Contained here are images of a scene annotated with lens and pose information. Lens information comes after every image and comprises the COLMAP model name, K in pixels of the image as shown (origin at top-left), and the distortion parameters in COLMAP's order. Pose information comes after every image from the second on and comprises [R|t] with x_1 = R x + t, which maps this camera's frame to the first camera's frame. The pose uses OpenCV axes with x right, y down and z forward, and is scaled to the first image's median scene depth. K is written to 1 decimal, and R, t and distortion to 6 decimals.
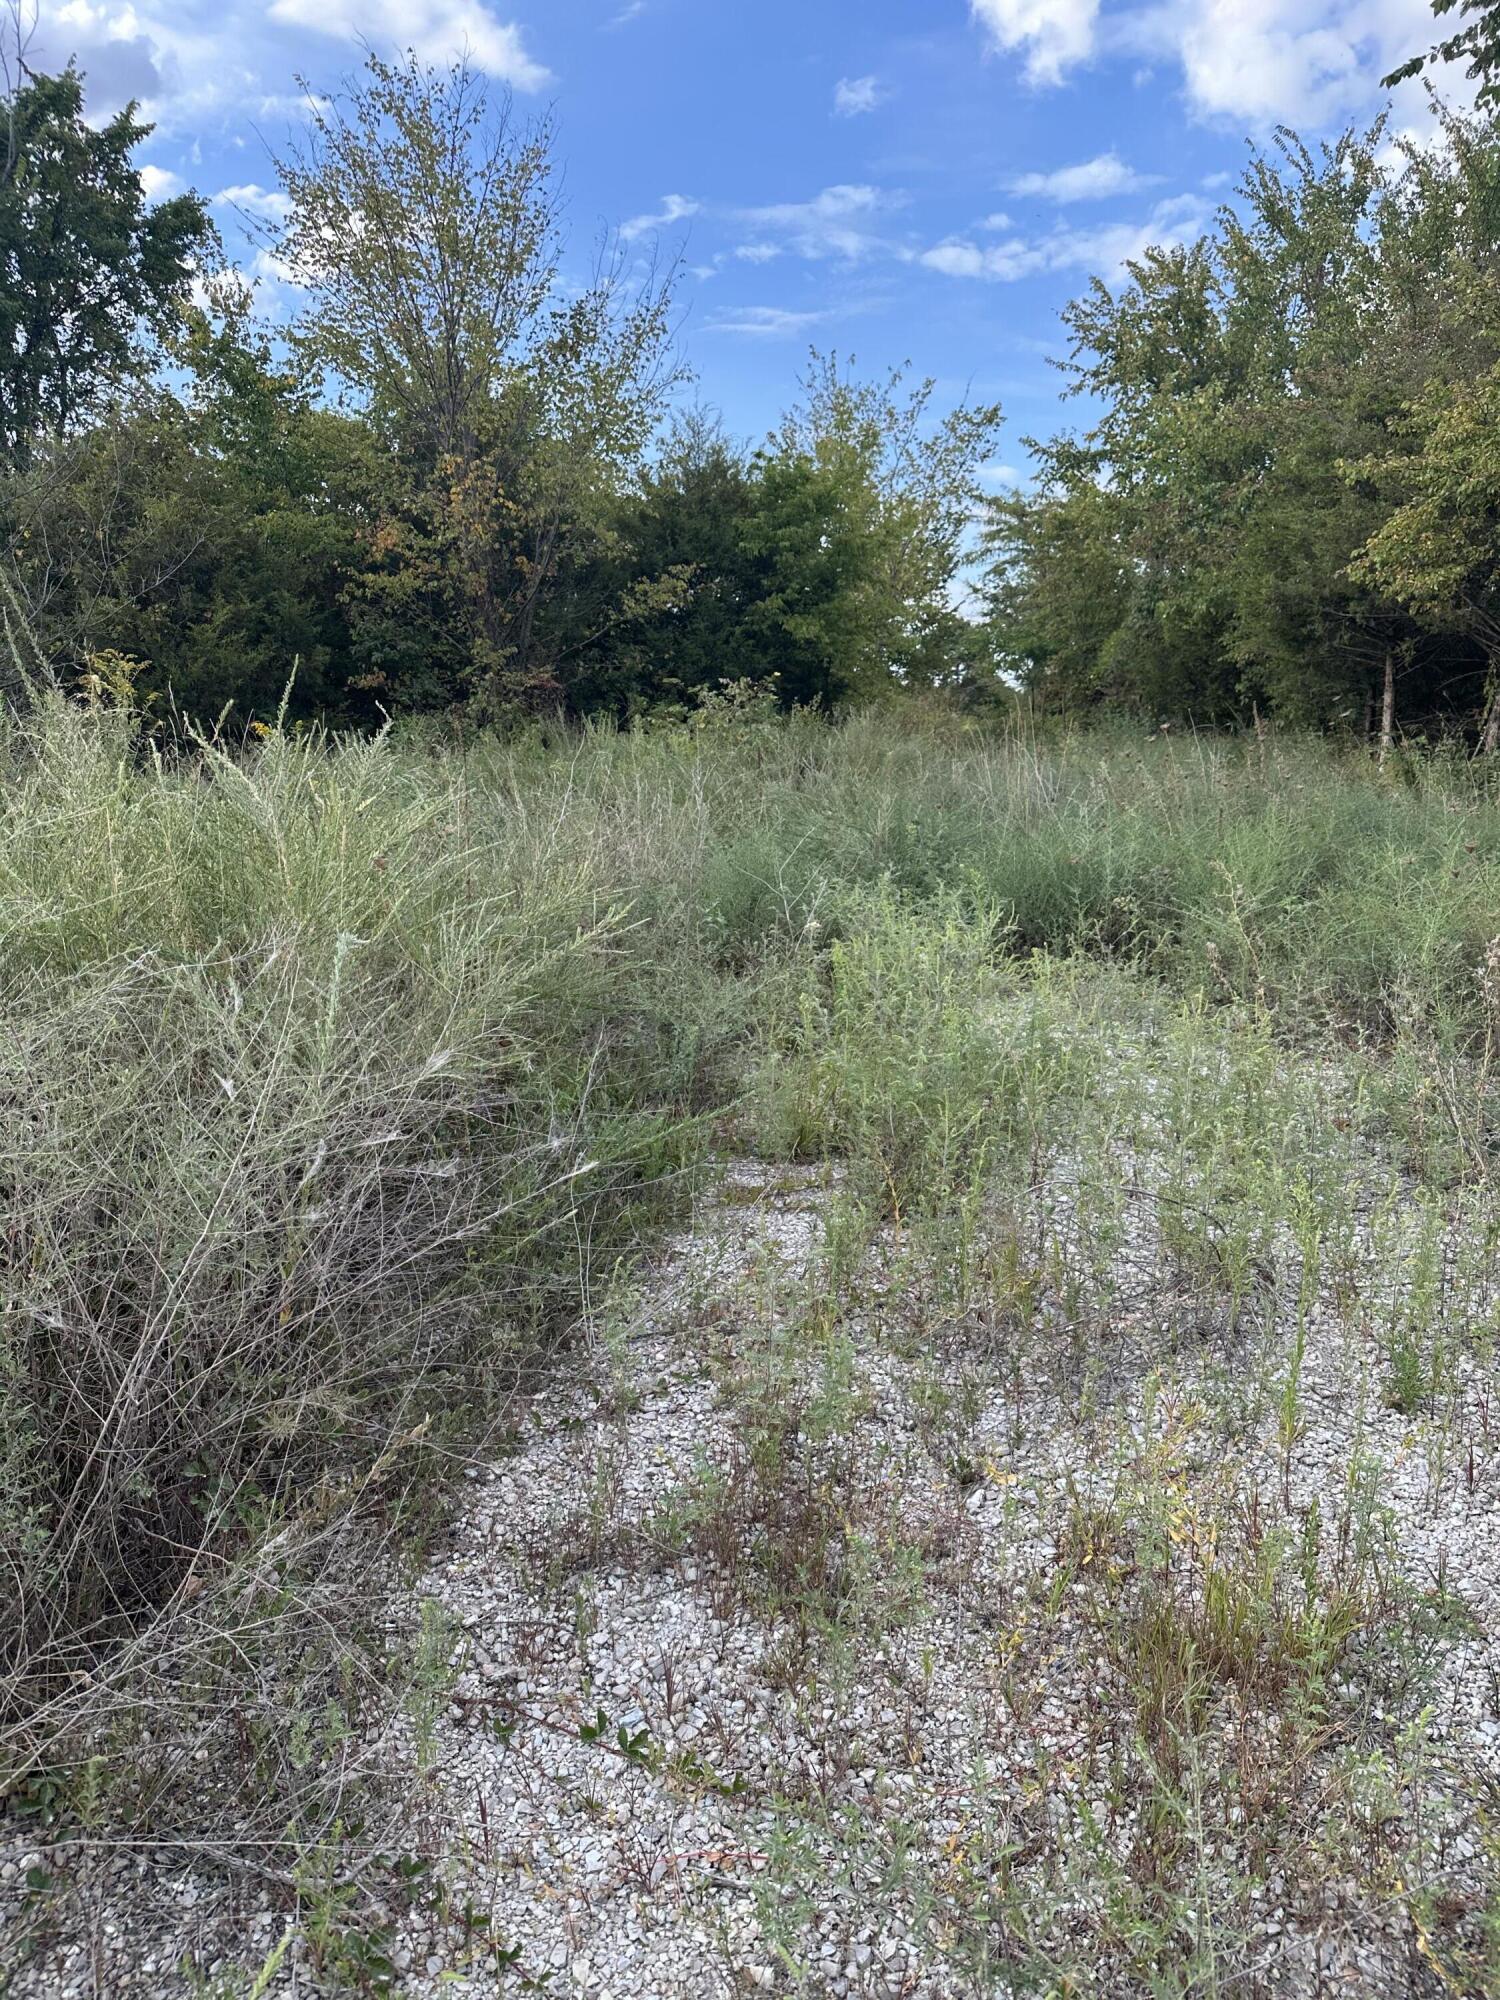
lens RADIAL K [[1364.3, 0, 748.4], [0, 1364.3, 1011.5], [0, 0, 1]] dist [-0.005412, -0.018850]
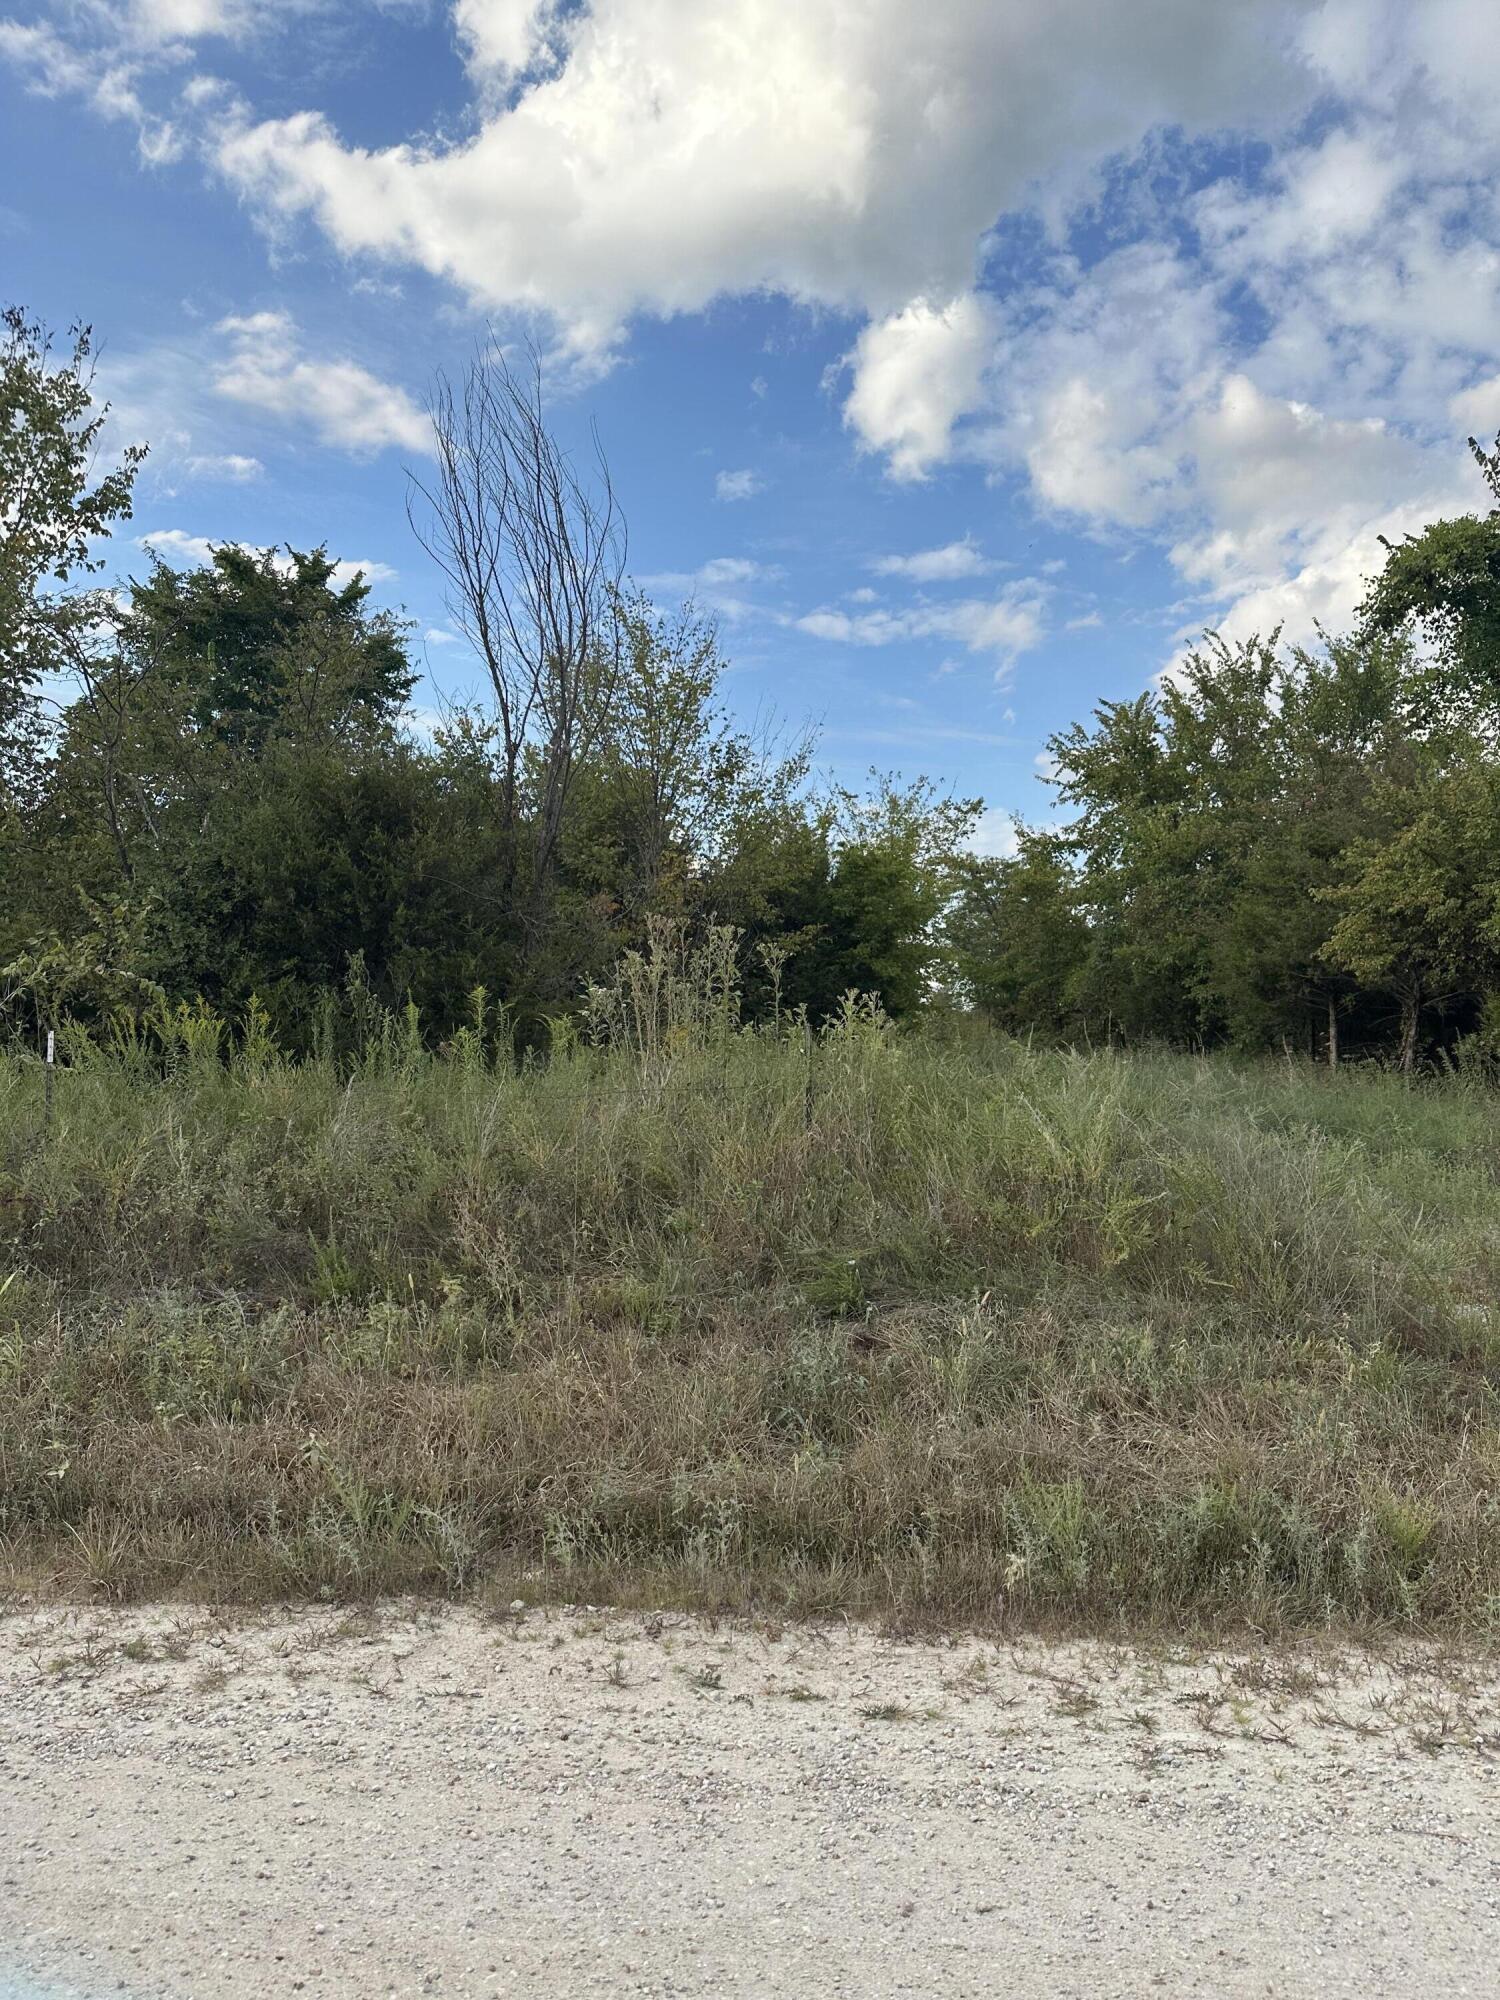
lens RADIAL K [[1364.3, 0, 736.4], [0, 1364.3, 1048.5], [0, 0, 1]] dist [-0.005412, -0.018850]
pose [[0.997105, 0.012542, 0.074995, -0.178132], [0.002443, 0.980508, -0.196465, 0.046469], [-0.075997, 0.196079, 0.977639, -0.240666]]
